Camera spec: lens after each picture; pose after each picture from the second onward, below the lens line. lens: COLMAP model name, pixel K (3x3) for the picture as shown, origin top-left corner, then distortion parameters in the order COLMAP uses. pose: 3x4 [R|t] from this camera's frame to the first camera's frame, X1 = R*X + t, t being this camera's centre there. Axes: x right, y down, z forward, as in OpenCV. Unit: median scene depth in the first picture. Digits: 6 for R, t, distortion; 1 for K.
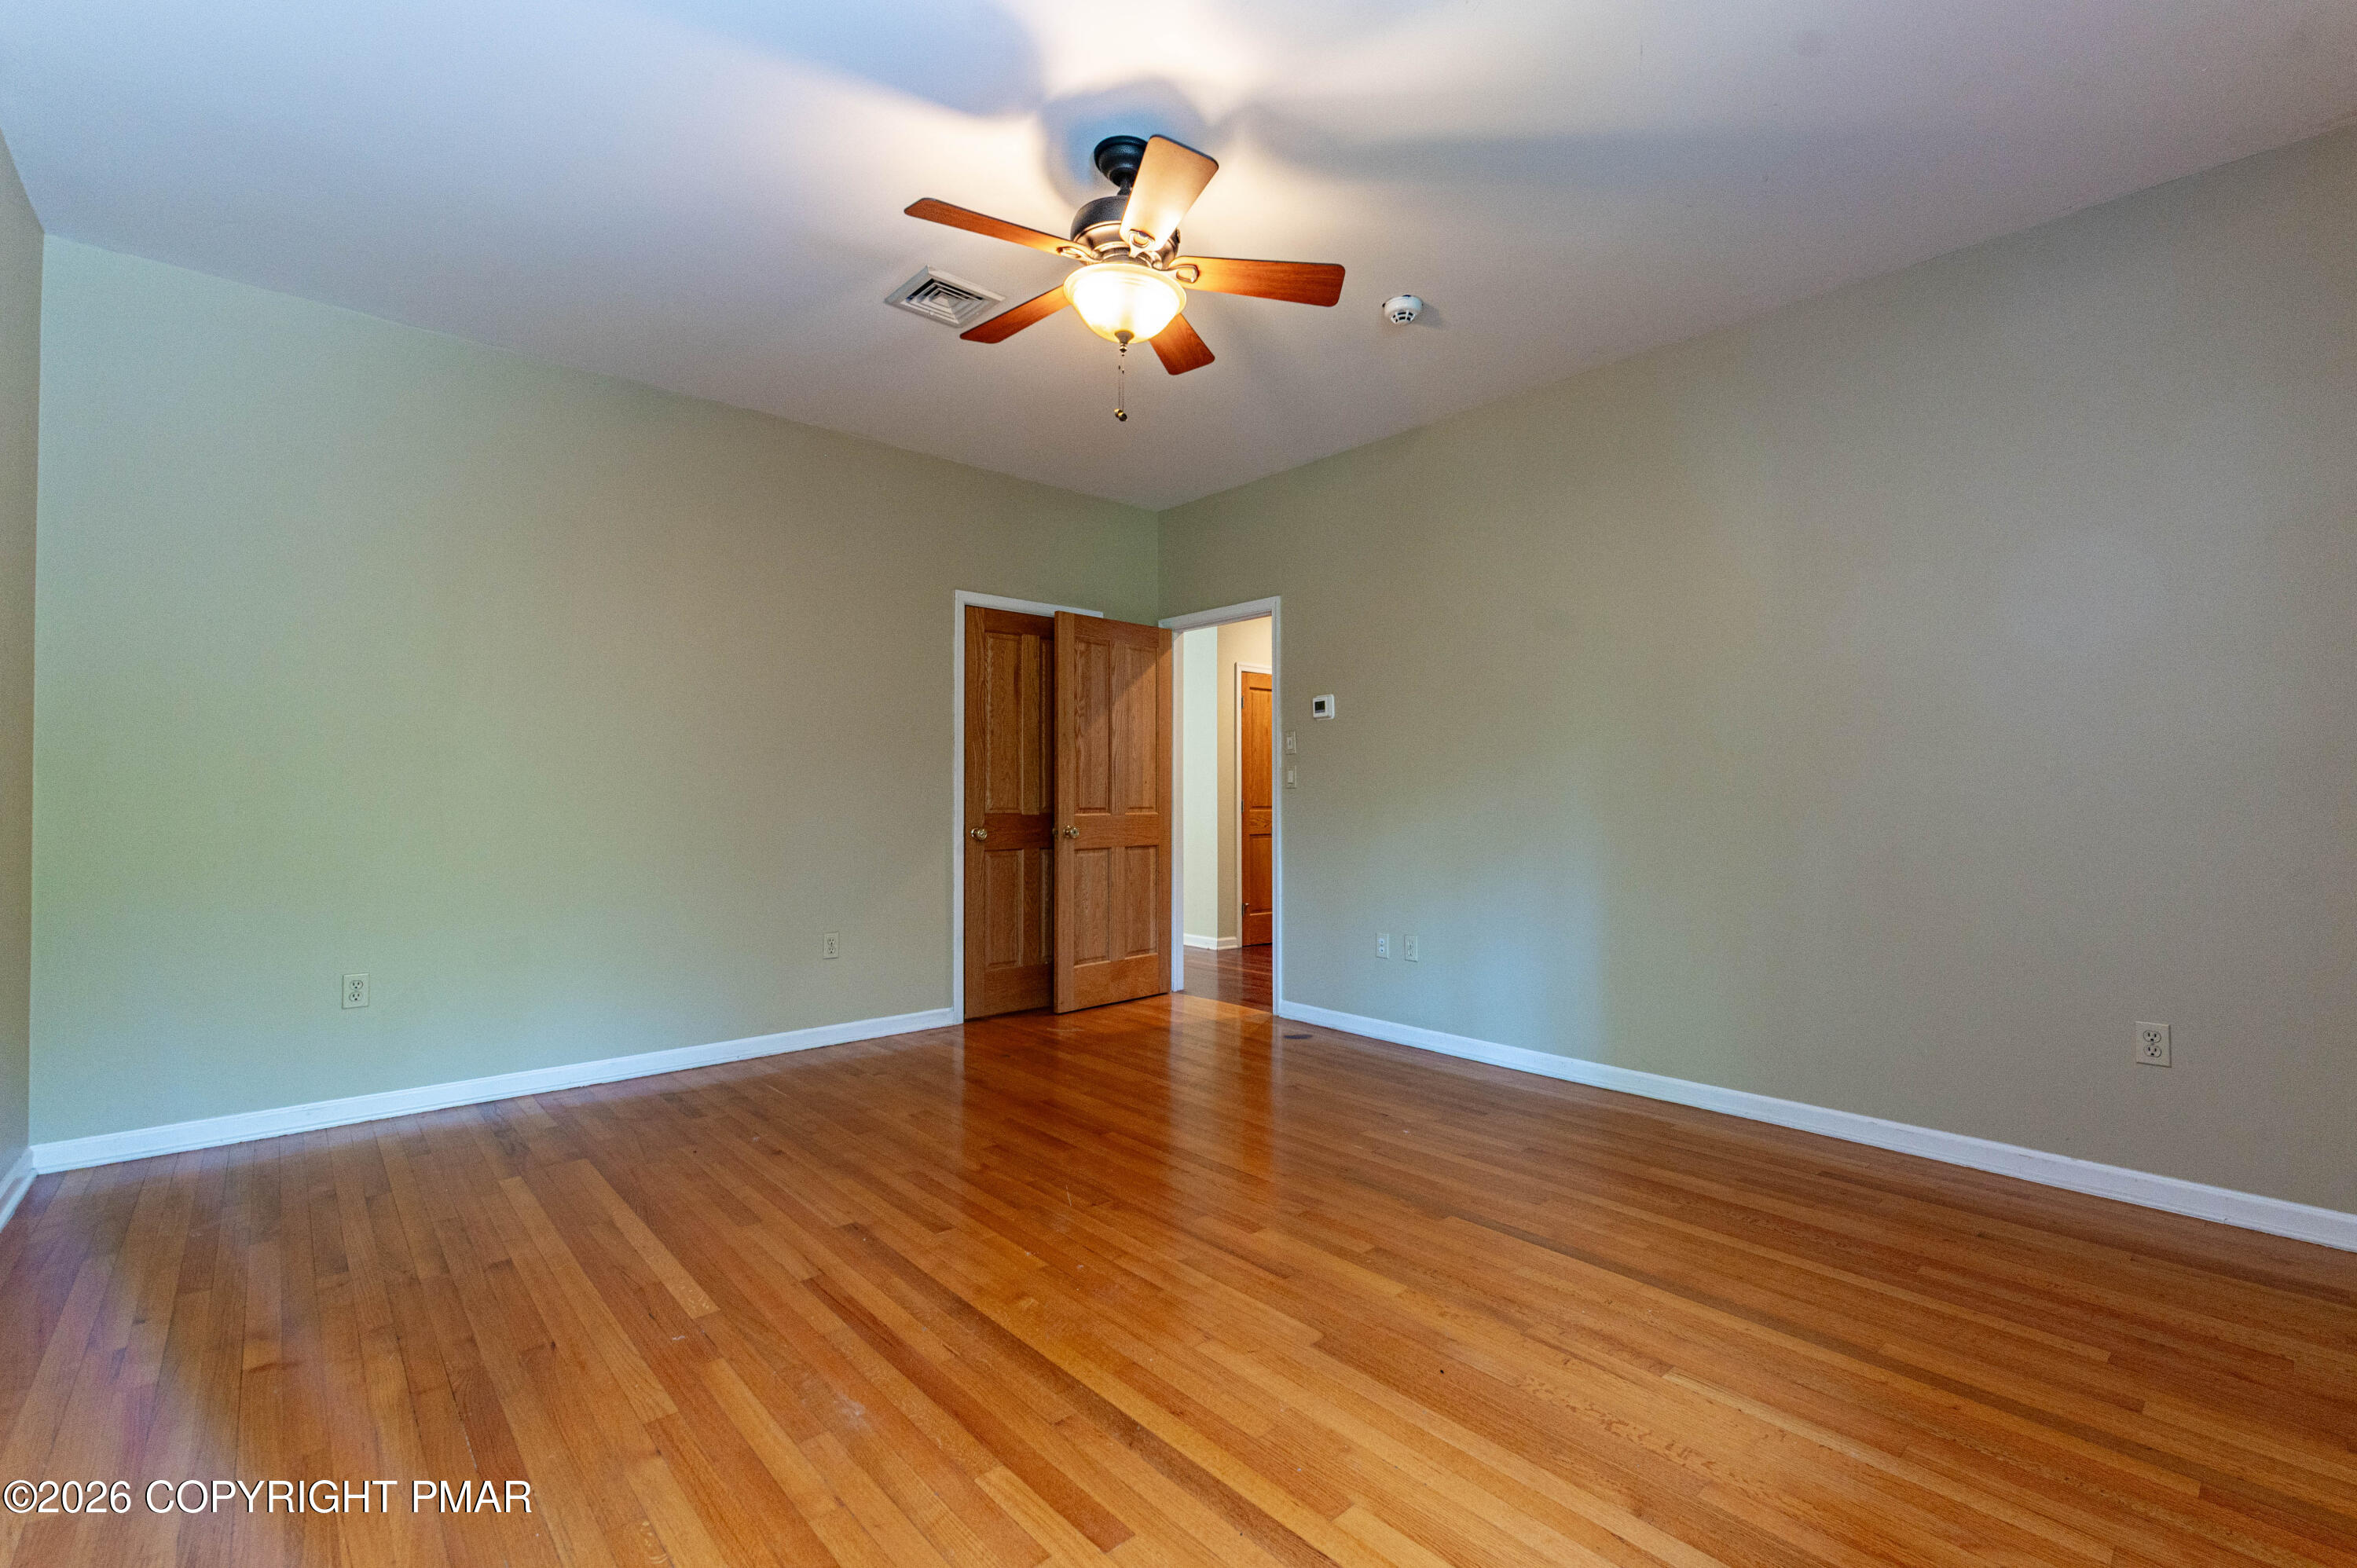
lens RADIAL K [[1015.5, 0, 1190.1], [0, 1015.5, 782.3], [0, 0, 1]] dist [0.001635, -0.000257]
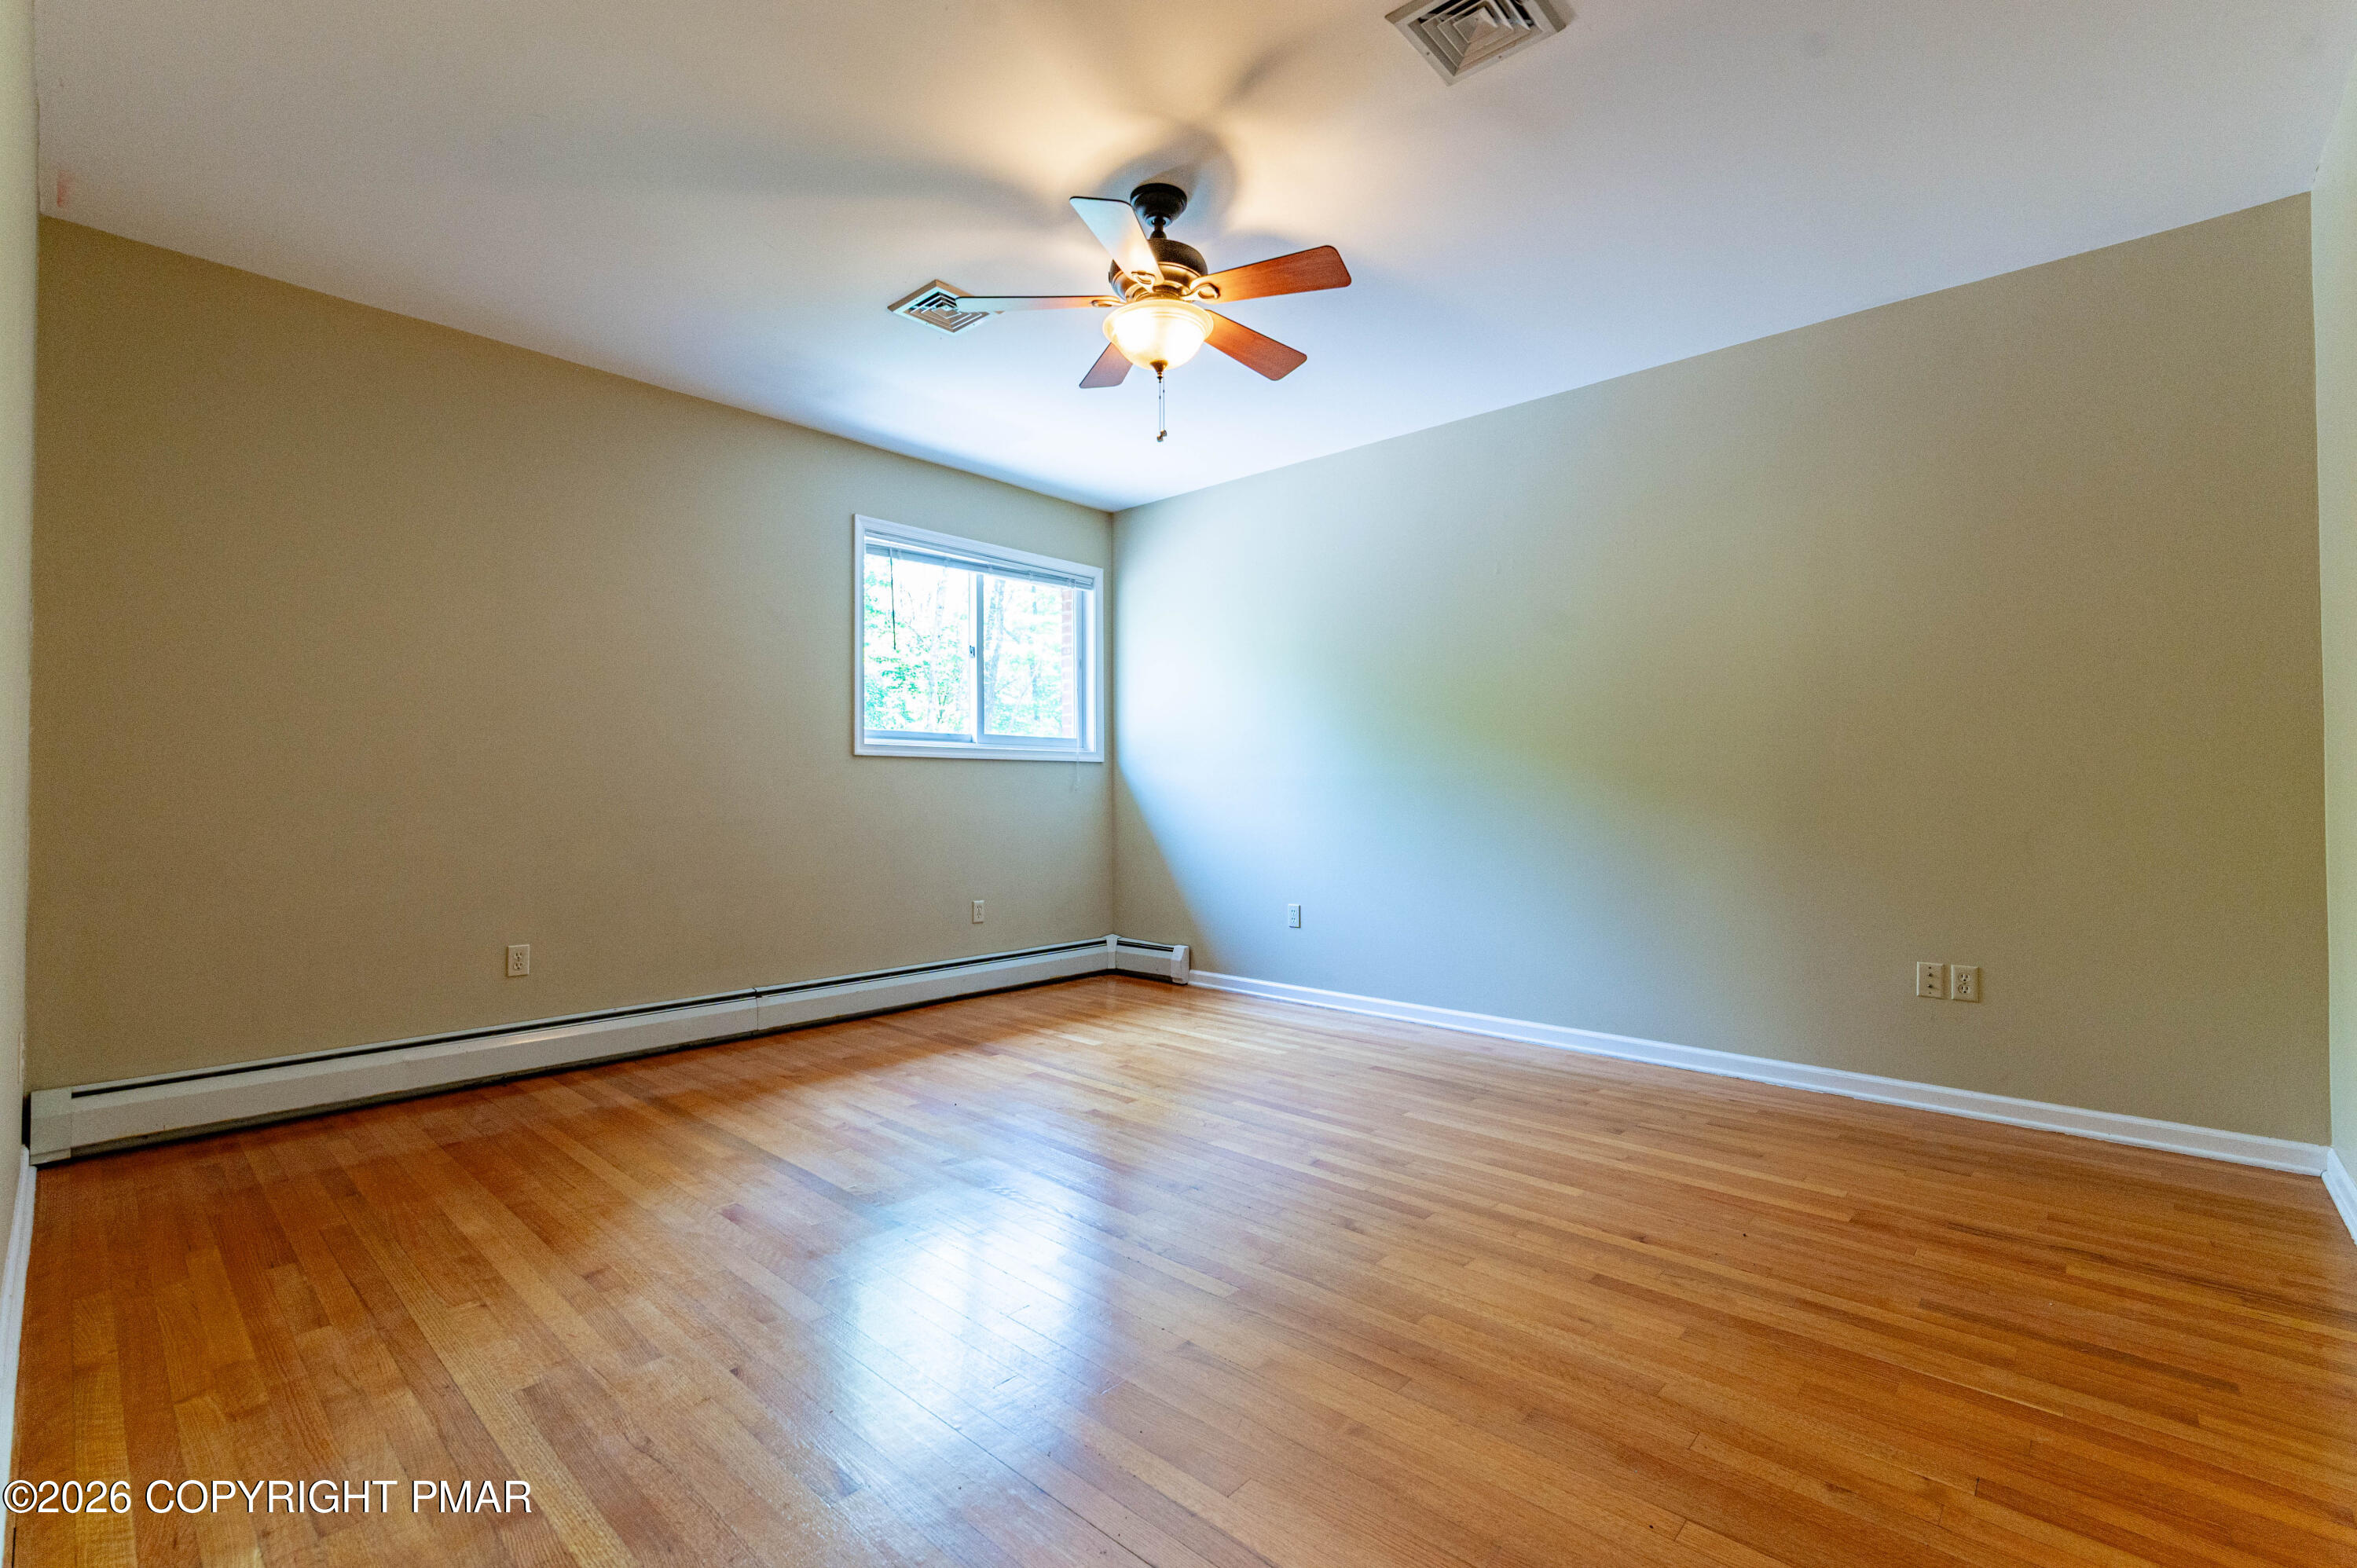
lens RADIAL K [[1025.0, 0, 1170.4], [0, 1025.0, 795.3], [0, 0, 1]] dist [0.000627, -0.000194]
pose [[-0.996235, 0.006287, -0.086462, 0.015951], [0.007880, 0.999805, -0.018101, 0.036507], [0.086332, -0.018715, -0.996091, 1.585427]]
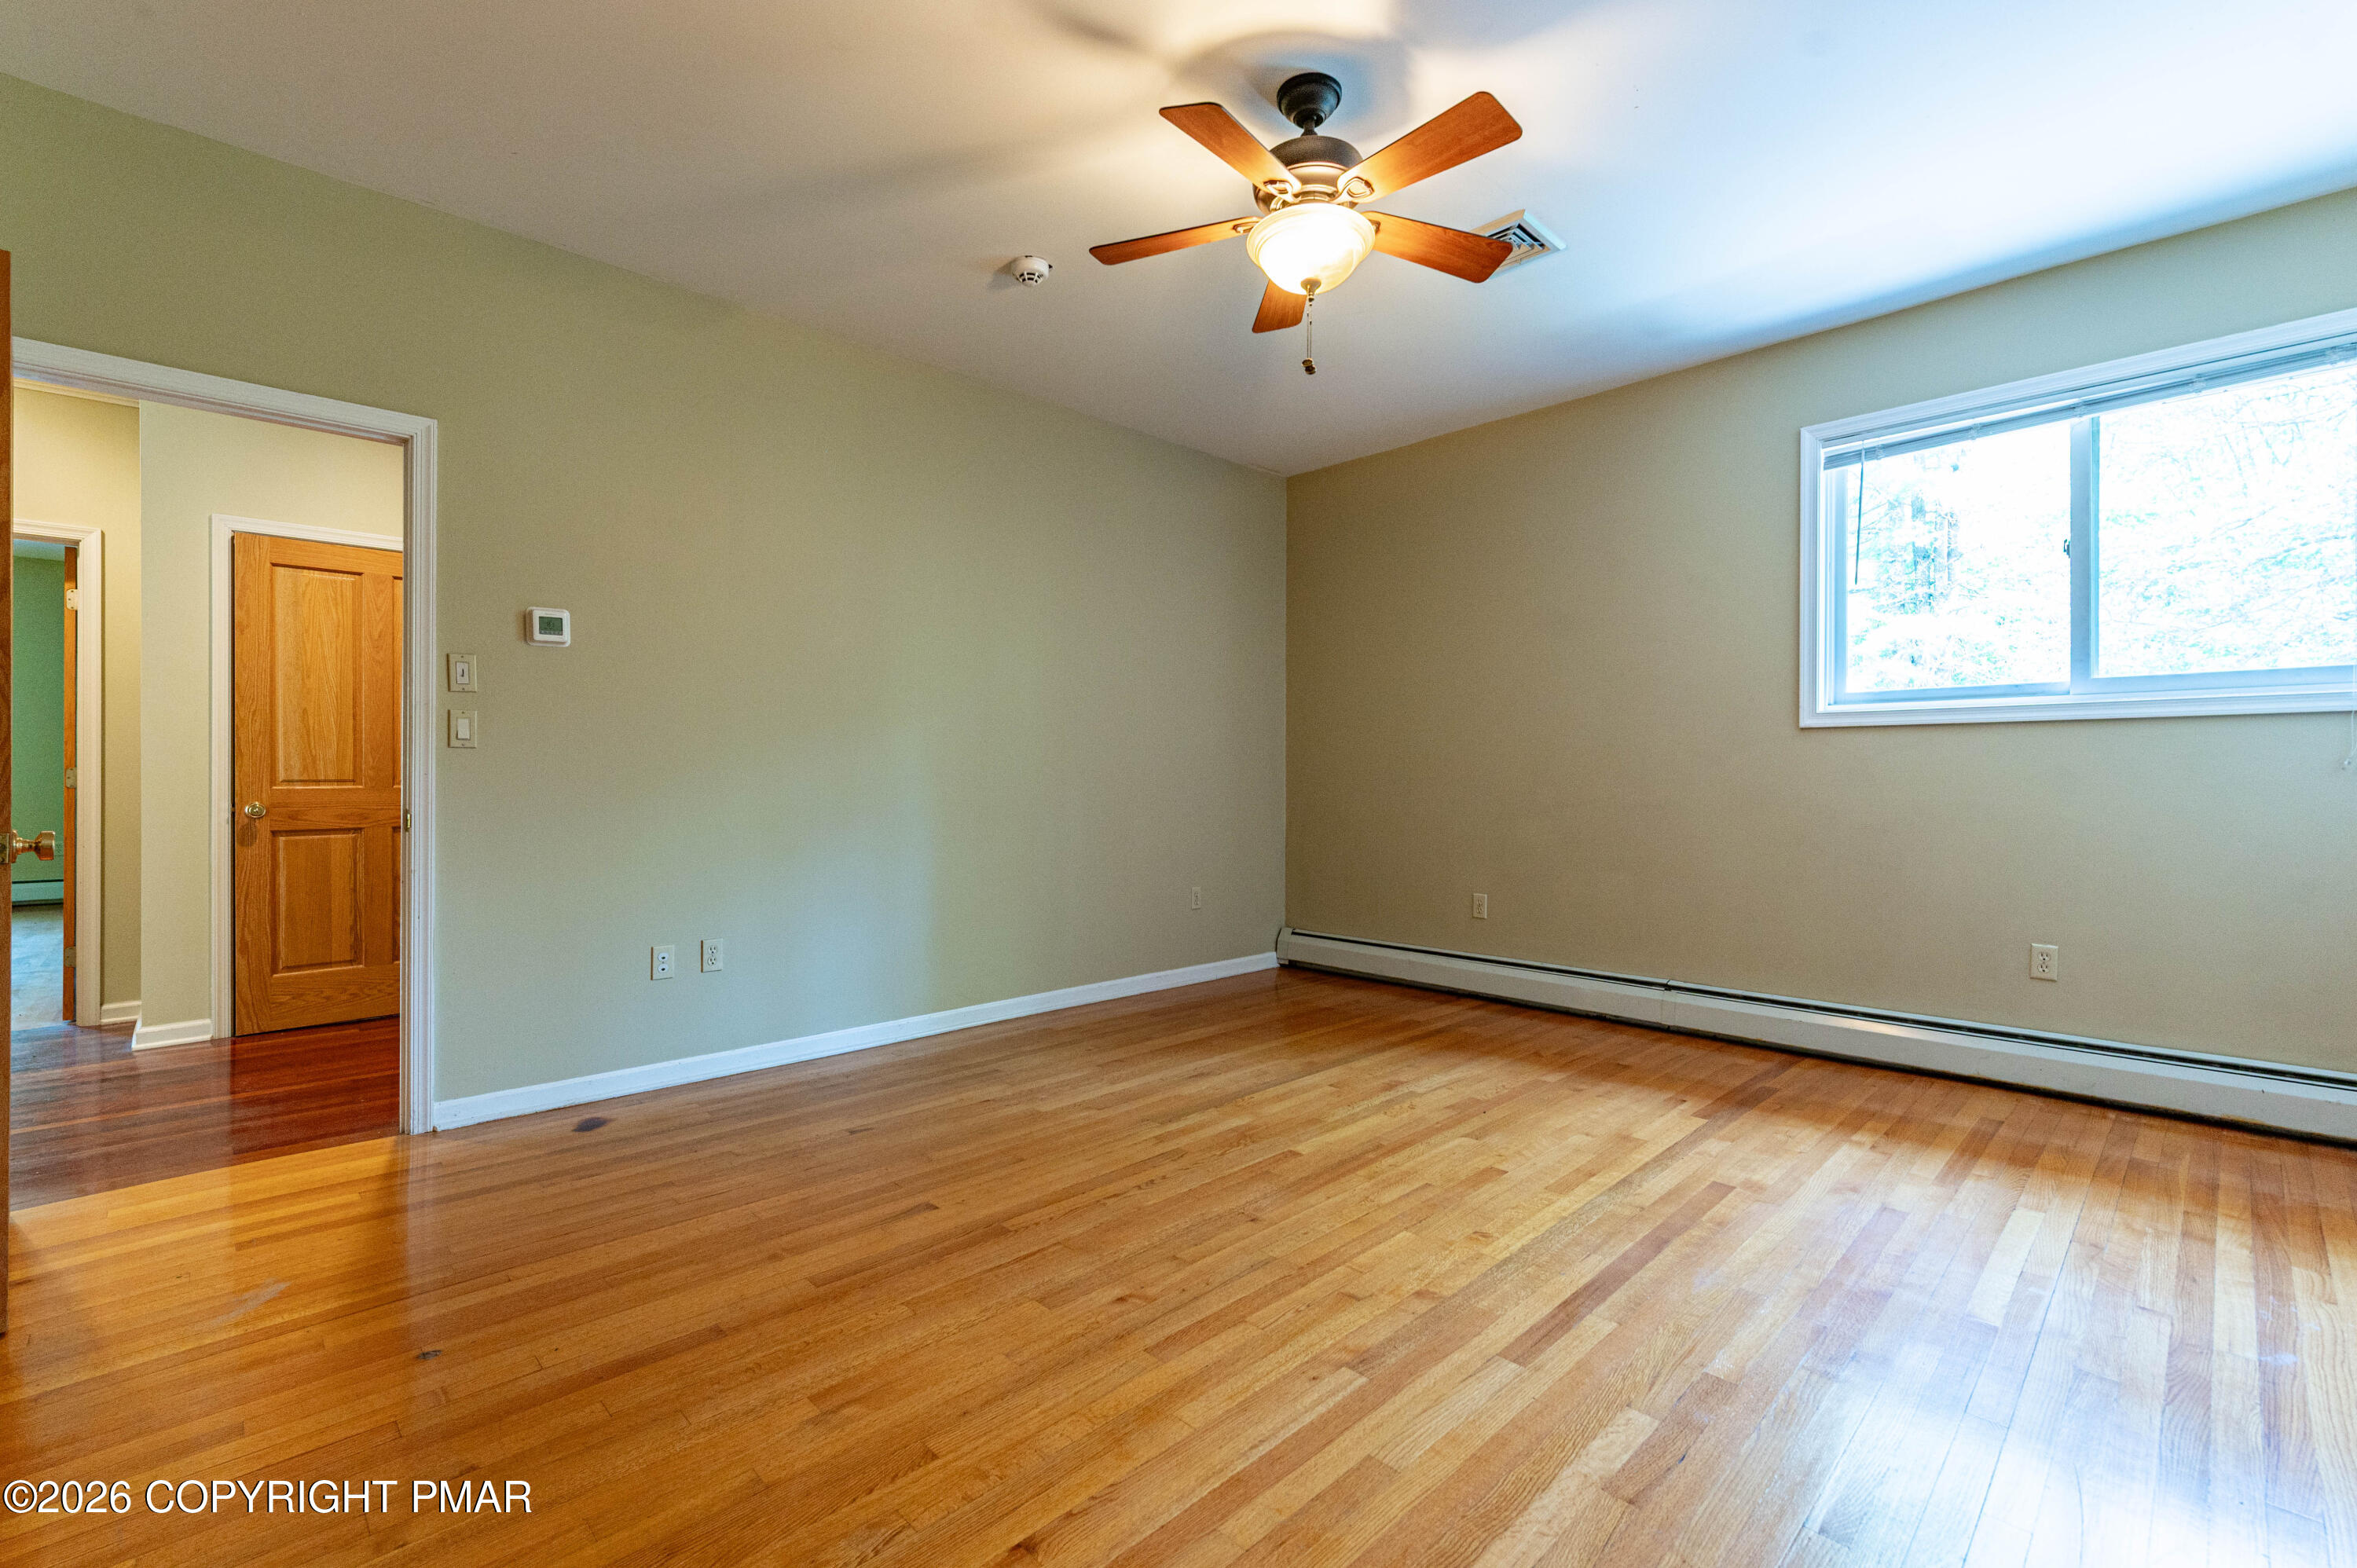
lens RADIAL K [[1015.5, 0, 1190.1], [0, 1015.5, 782.3], [0, 0, 1]] dist [0.001635, -0.000257]
pose [[-0.043337, -0.001623, 0.999059, -0.771750], [-0.019902, 0.999802, 0.000761, 0.025882], [-0.998862, -0.019850, -0.043361, 0.865882]]
